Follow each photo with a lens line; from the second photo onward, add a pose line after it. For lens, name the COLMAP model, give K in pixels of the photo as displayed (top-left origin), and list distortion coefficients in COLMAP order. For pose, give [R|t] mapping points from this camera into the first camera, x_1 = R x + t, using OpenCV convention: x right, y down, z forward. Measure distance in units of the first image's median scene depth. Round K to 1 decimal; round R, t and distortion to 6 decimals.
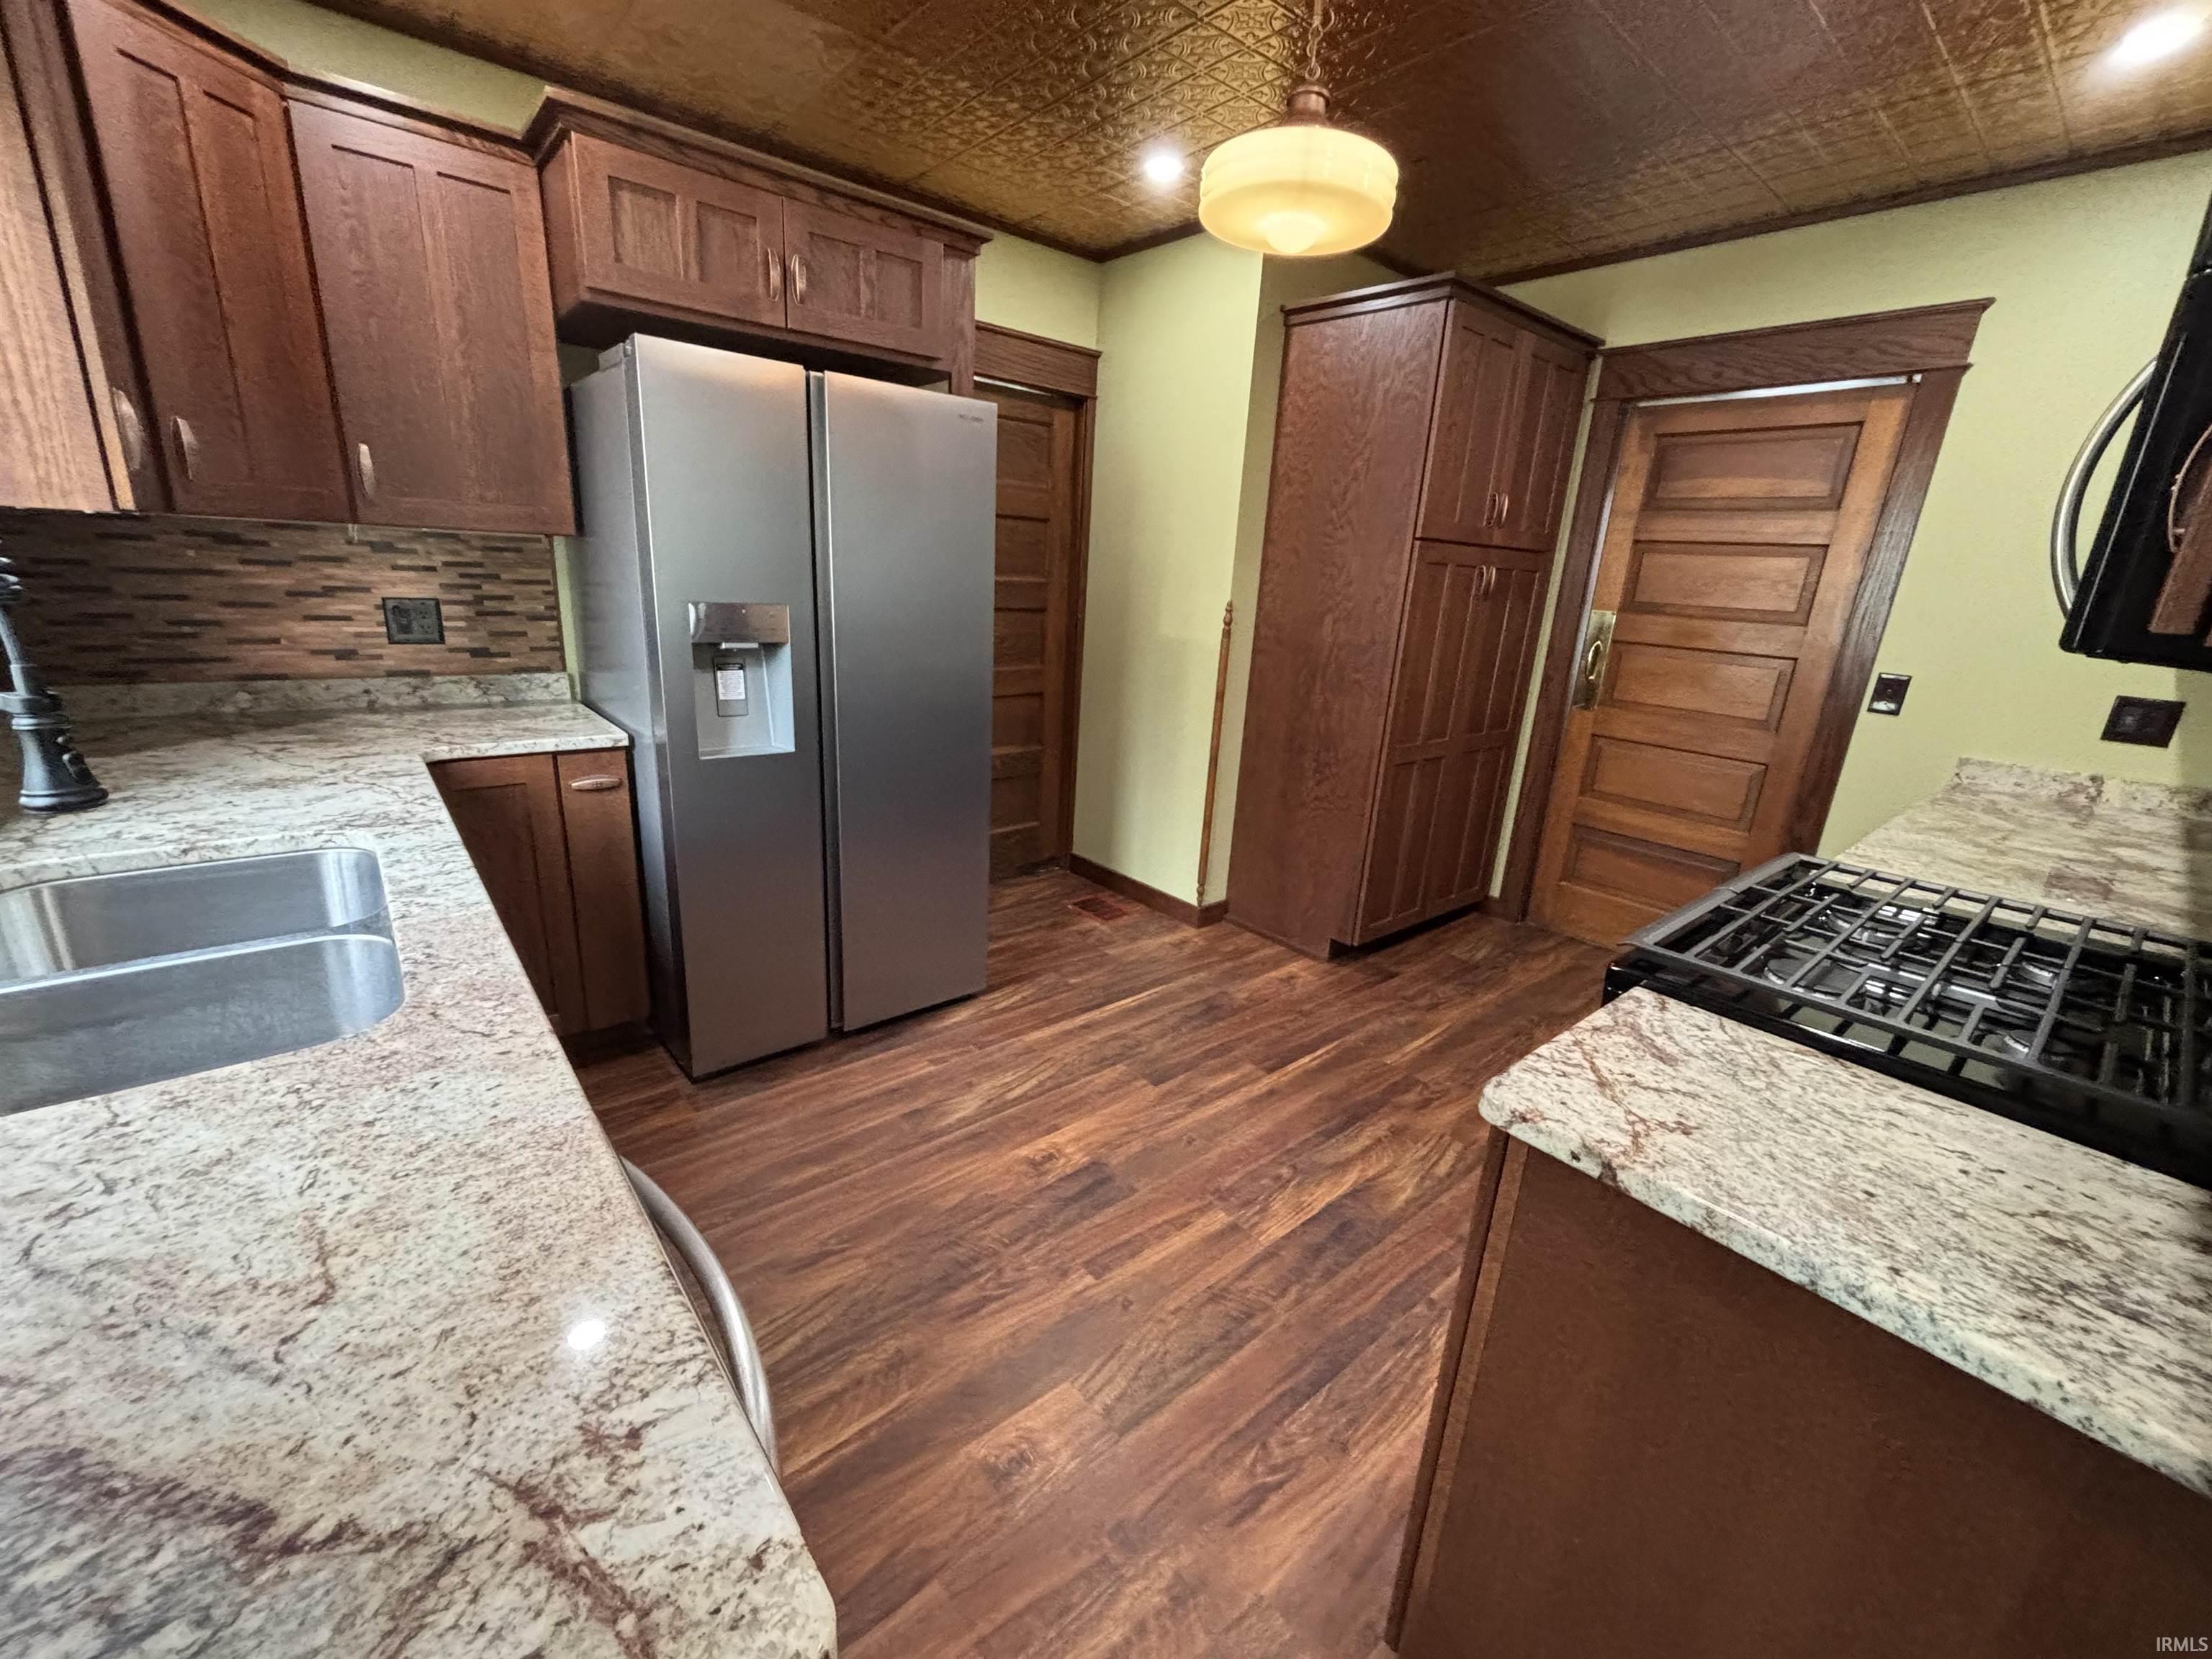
lens RADIAL K [[897.4, 0, 1101.2], [0, 897.4, 824.8], [0, 0, 1]] dist [0.000352, -0.001063]
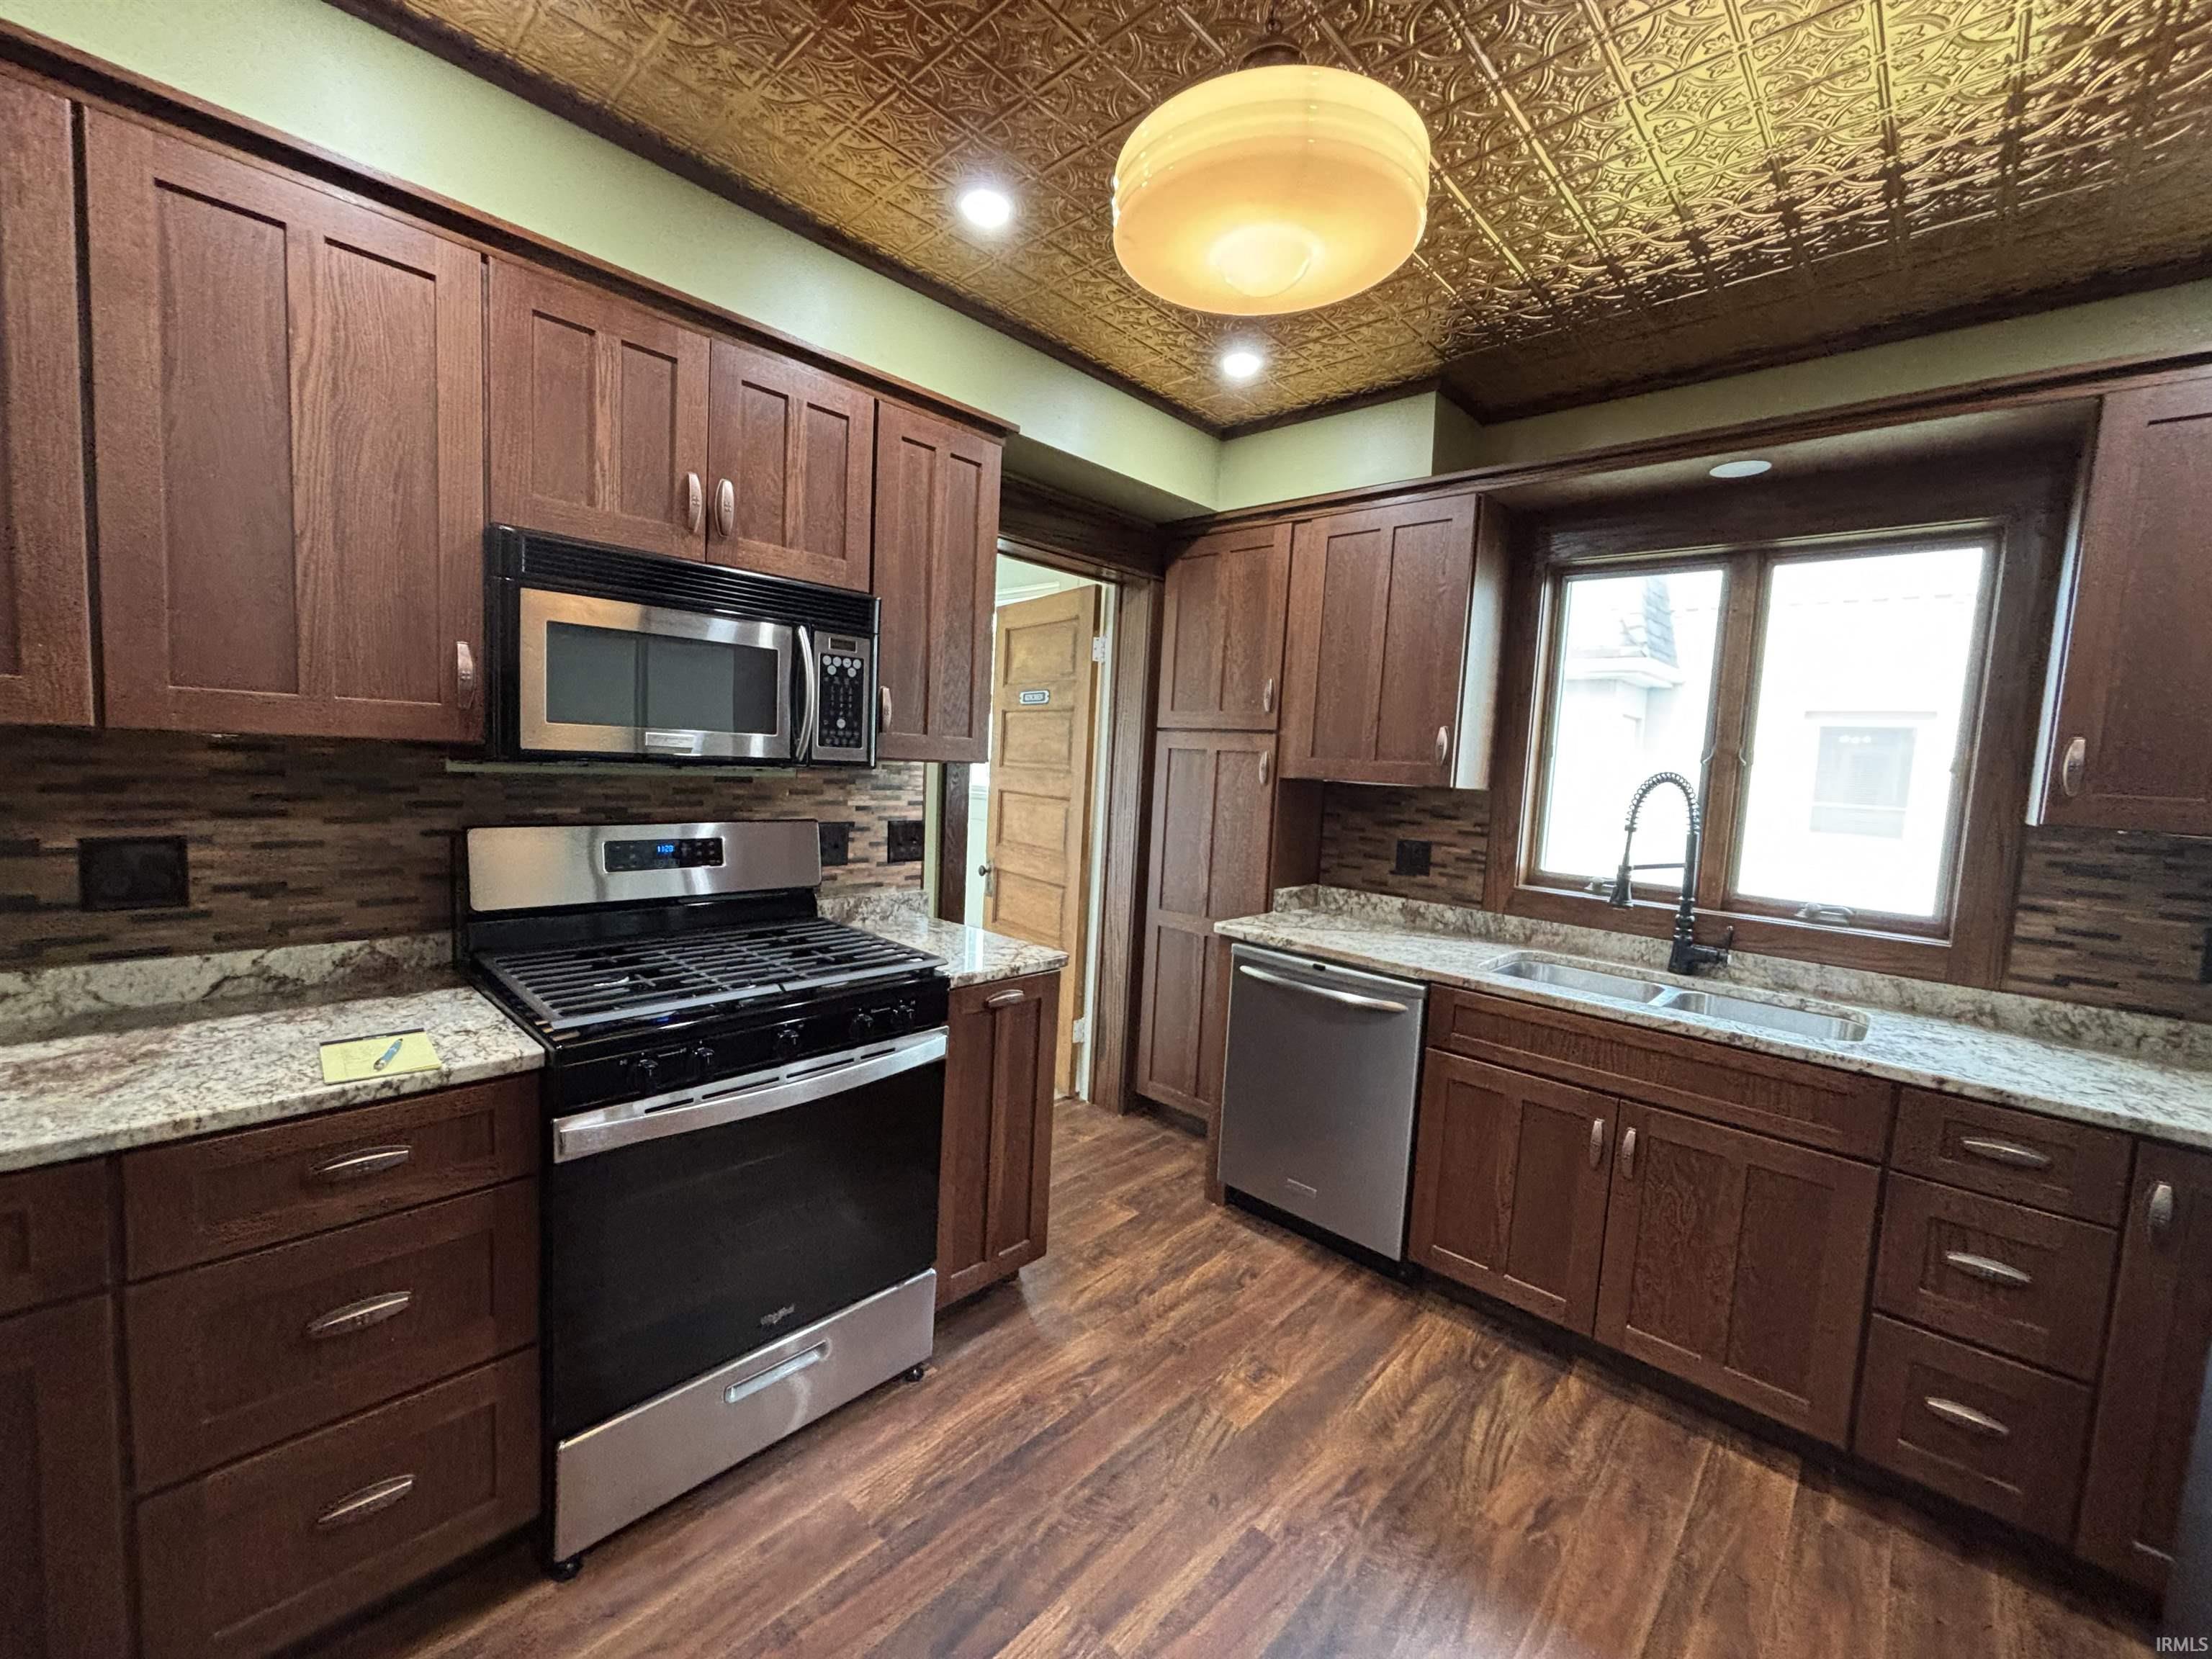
lens RADIAL K [[897.4, 0, 1096.3], [0, 897.4, 832.2], [0, 0, 1]] dist [0.000352, -0.001063]
pose [[-0.987997, -0.101465, -0.116473, 0.266625], [-0.136864, 0.924603, 0.355497, -0.367142], [0.071621, 0.367171, -0.927392, 1.259007]]
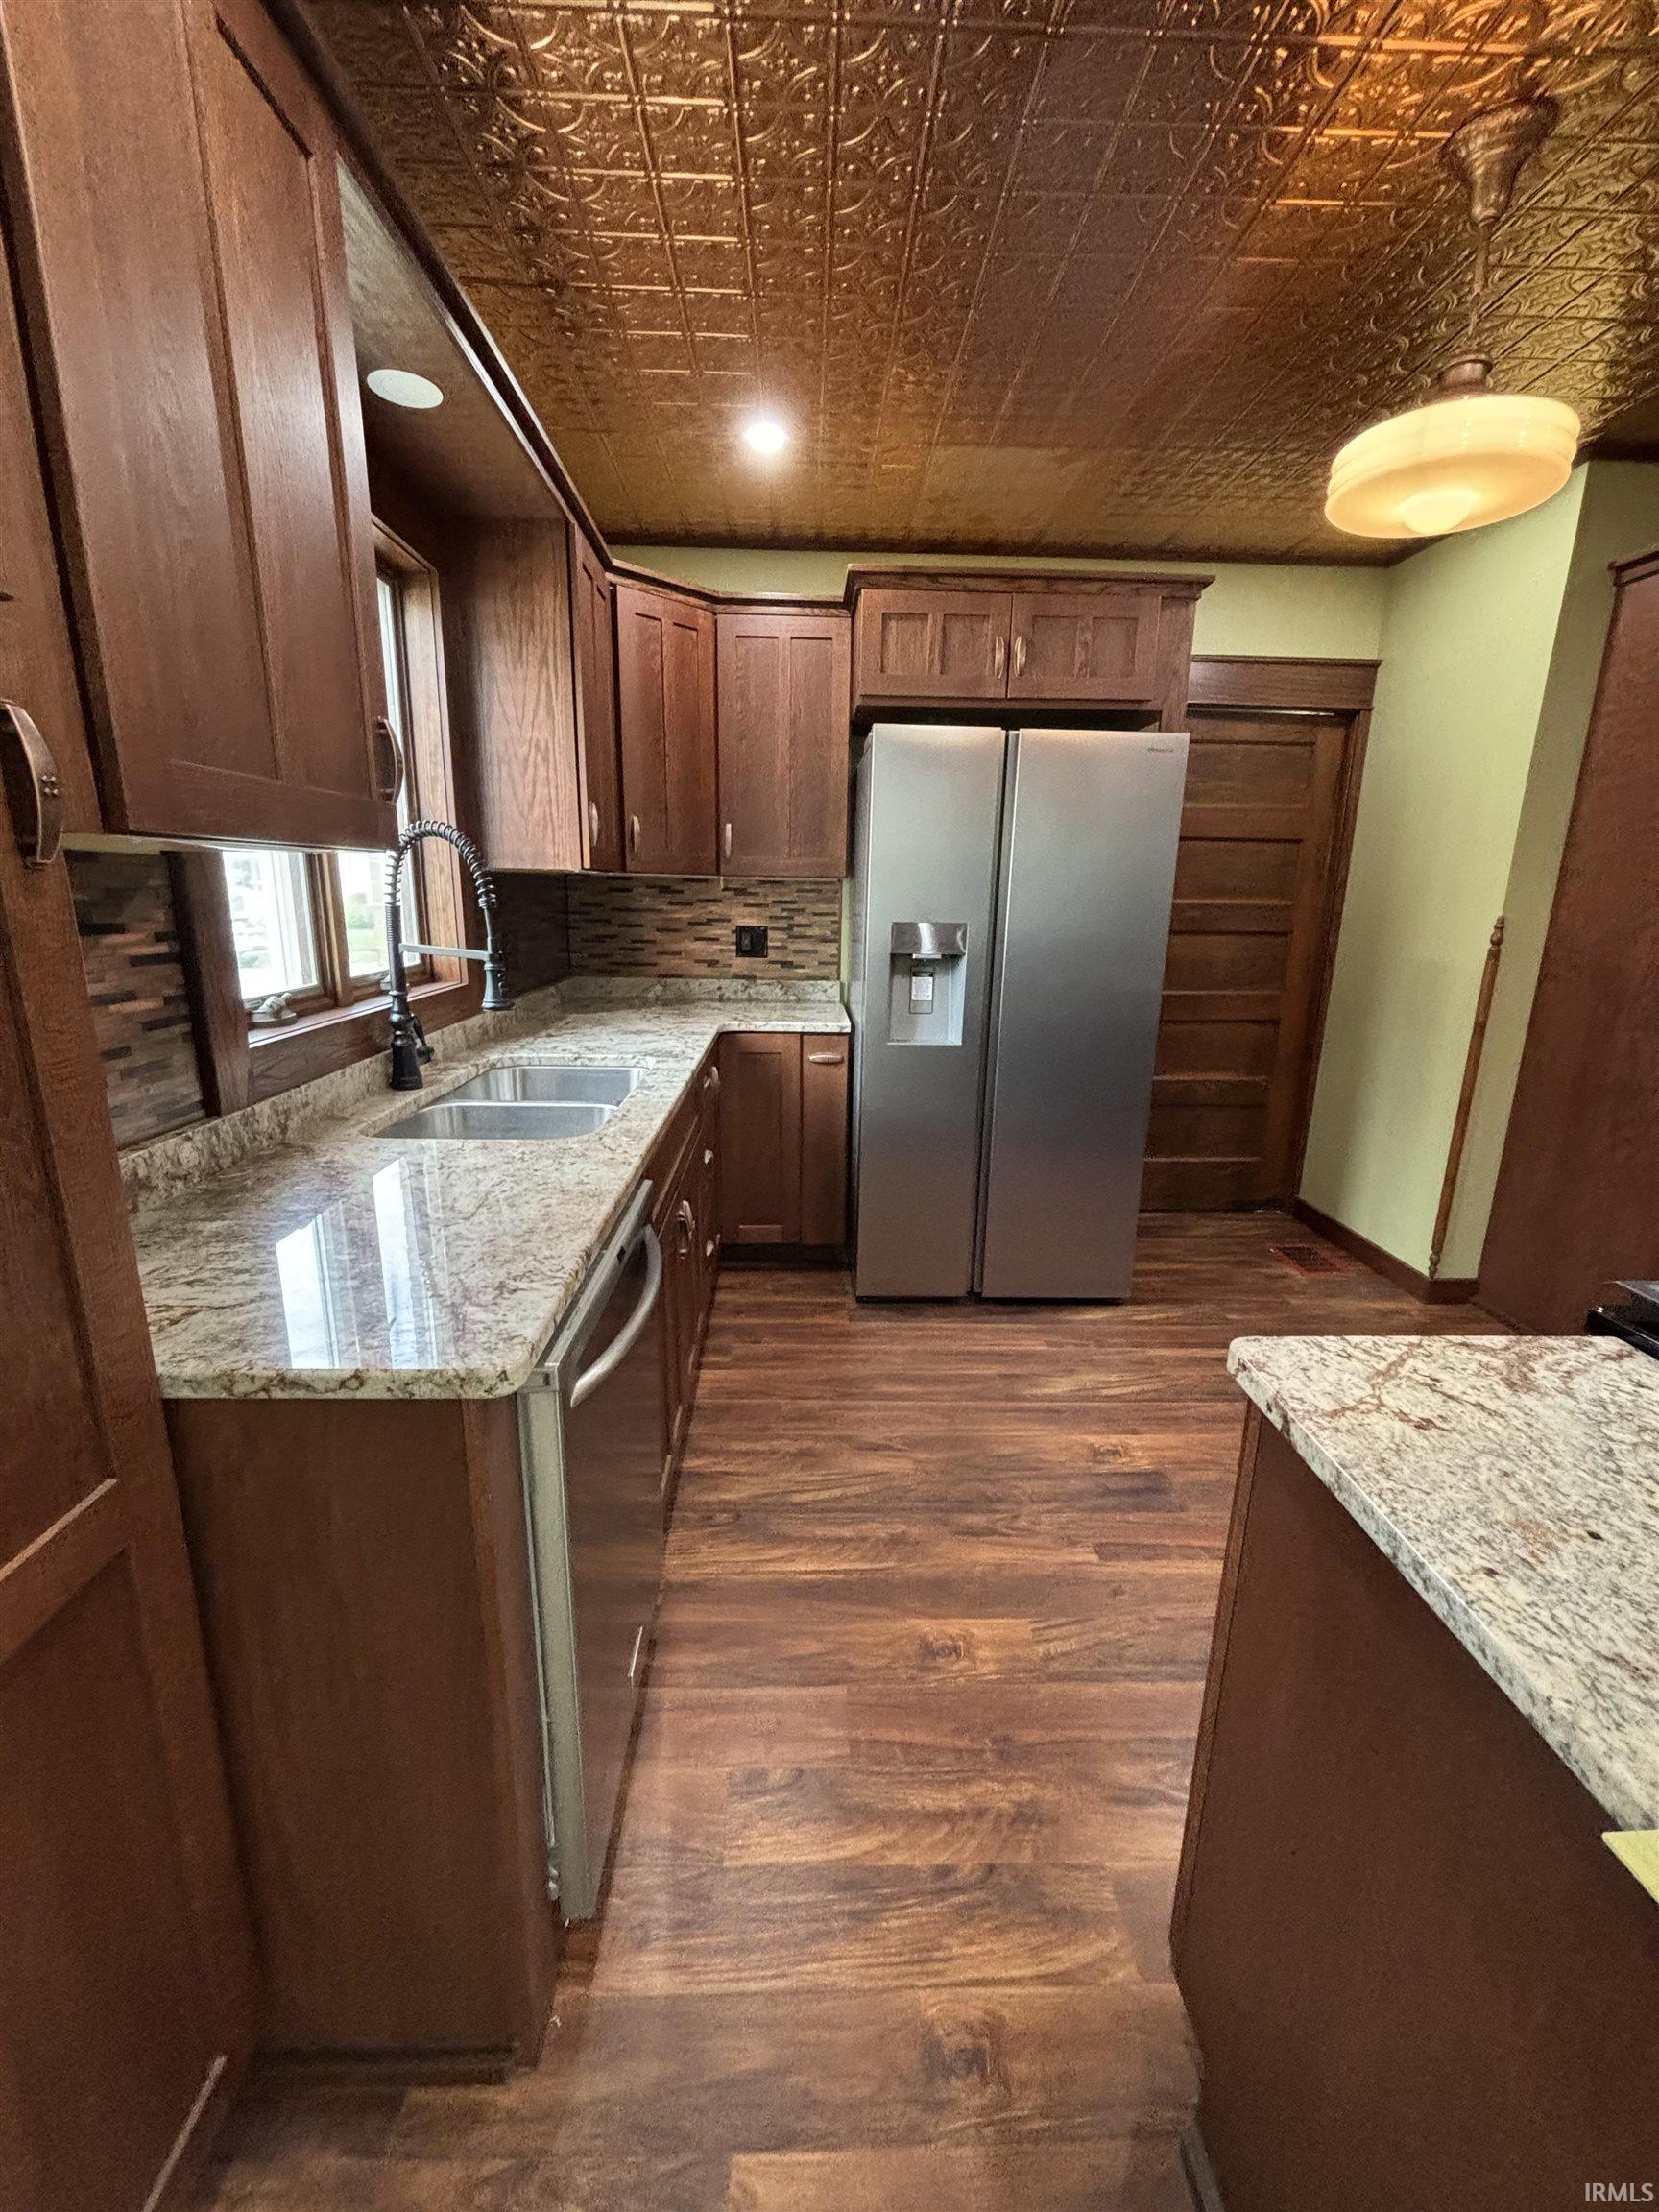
lens RADIAL K [[897.4, 0, 827.2], [0, 897.4, 1101.5], [0, 0, 1]] dist [0.000352, -0.001063]
pose [[0.782358, 0.101574, -0.614490, 0.259670], [-0.146953, 0.988861, -0.023642, 0.047361], [0.605244, 0.108798, 0.788570, -0.040151]]
